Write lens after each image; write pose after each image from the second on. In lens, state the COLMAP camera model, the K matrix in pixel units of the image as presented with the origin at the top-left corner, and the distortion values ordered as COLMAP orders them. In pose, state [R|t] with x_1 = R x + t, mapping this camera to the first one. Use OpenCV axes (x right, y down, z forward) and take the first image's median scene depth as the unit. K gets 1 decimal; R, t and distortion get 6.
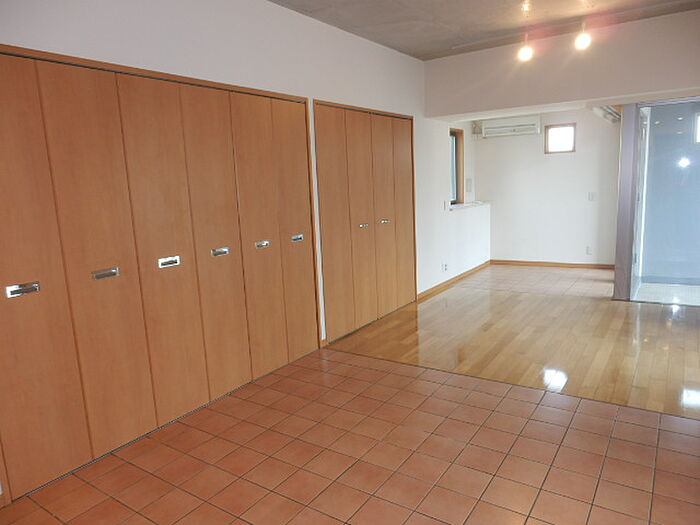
lens RADIAL K [[491.2, 0, 351.3], [0, 491.2, 266.8], [0, 0, 1]] dist [-0.009666, 0.008546]
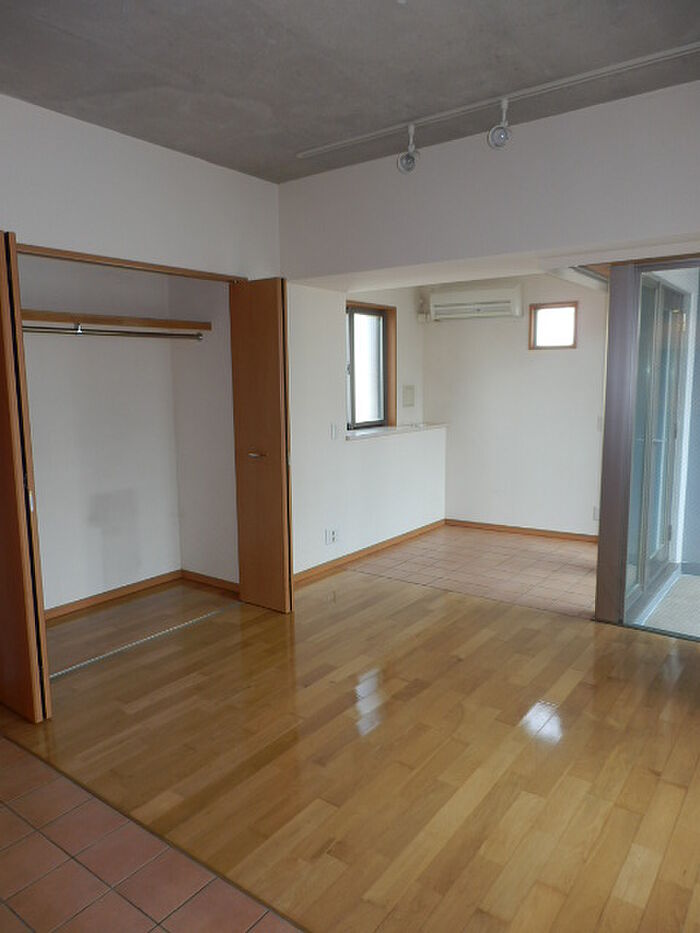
lens RADIAL K [[654.7, 0, 352.5], [0, 654.7, 463.4], [0, 0, 1]] dist [-0.009666, 0.008546]
pose [[0.998525, 0.039580, -0.037157, 0.268858], [-0.041083, 0.998331, -0.040586, -0.061633], [0.035489, 0.042052, 0.998485, 0.242297]]
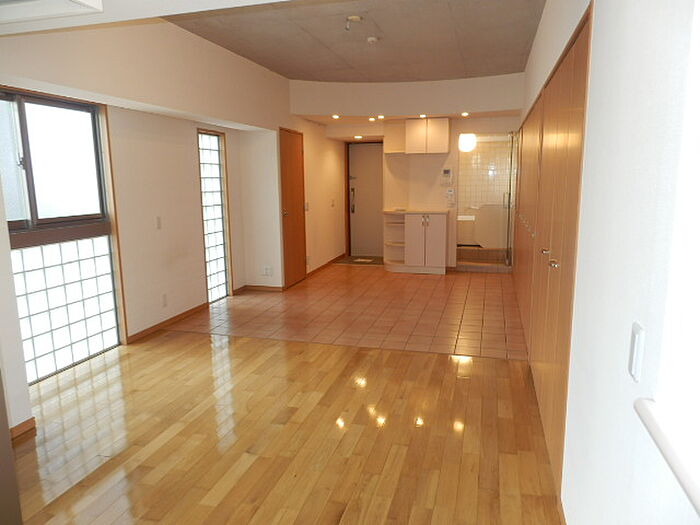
lens RADIAL K [[491.2, 0, 346.5], [0, 491.2, 261.8], [0, 0, 1]] dist [-0.009666, 0.008546]
pose [[-0.954285, 0.105275, -0.279745, 0.373012], [0.003343, 0.939622, 0.342198, -0.240163], [0.298879, 0.325619, -0.897019, 1.241346]]
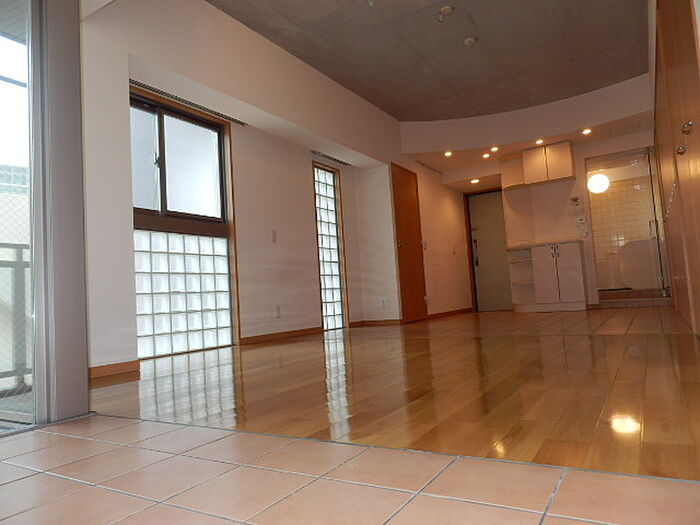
lens RADIAL K [[491.2, 0, 345.9], [0, 491.2, 263.2], [0, 0, 1]] dist [-0.009666, 0.008546]
pose [[-0.993865, 0.105914, -0.031843, 0.342663], [0.102334, 0.989868, 0.098437, -0.042791], [0.041946, 0.094574, -0.994634, 1.261529]]
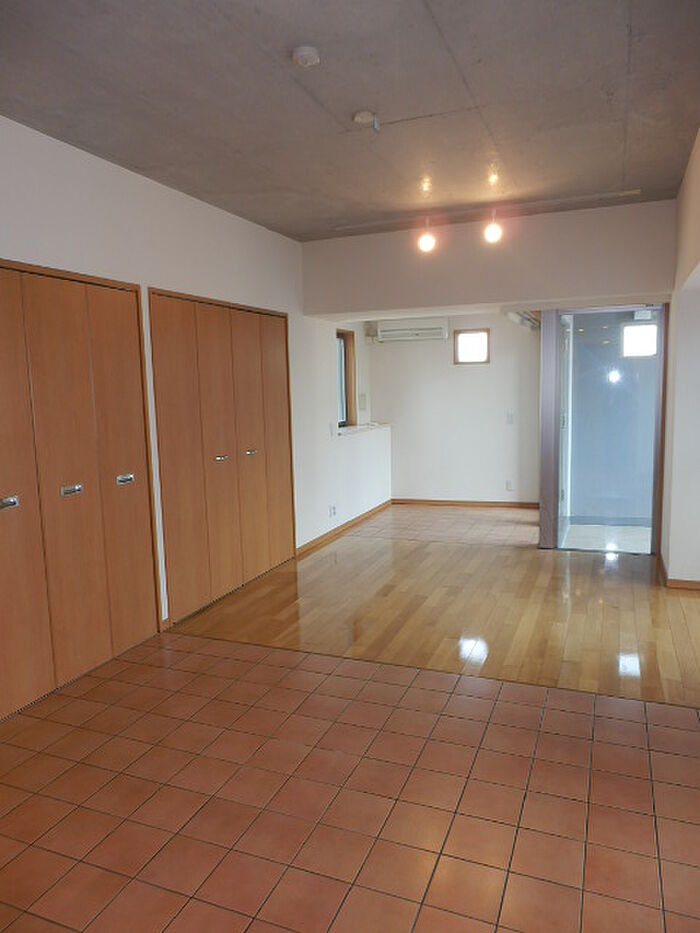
lens RADIAL K [[654.7, 0, 348.4], [0, 654.7, 470.4], [0, 0, 1]] dist [-0.009666, 0.008546]
pose [[0.978597, -0.007616, 0.205643, 0.007491], [0.018105, 0.998626, -0.049171, -0.012186], [-0.204986, 0.051841, 0.977391, 0.005849]]
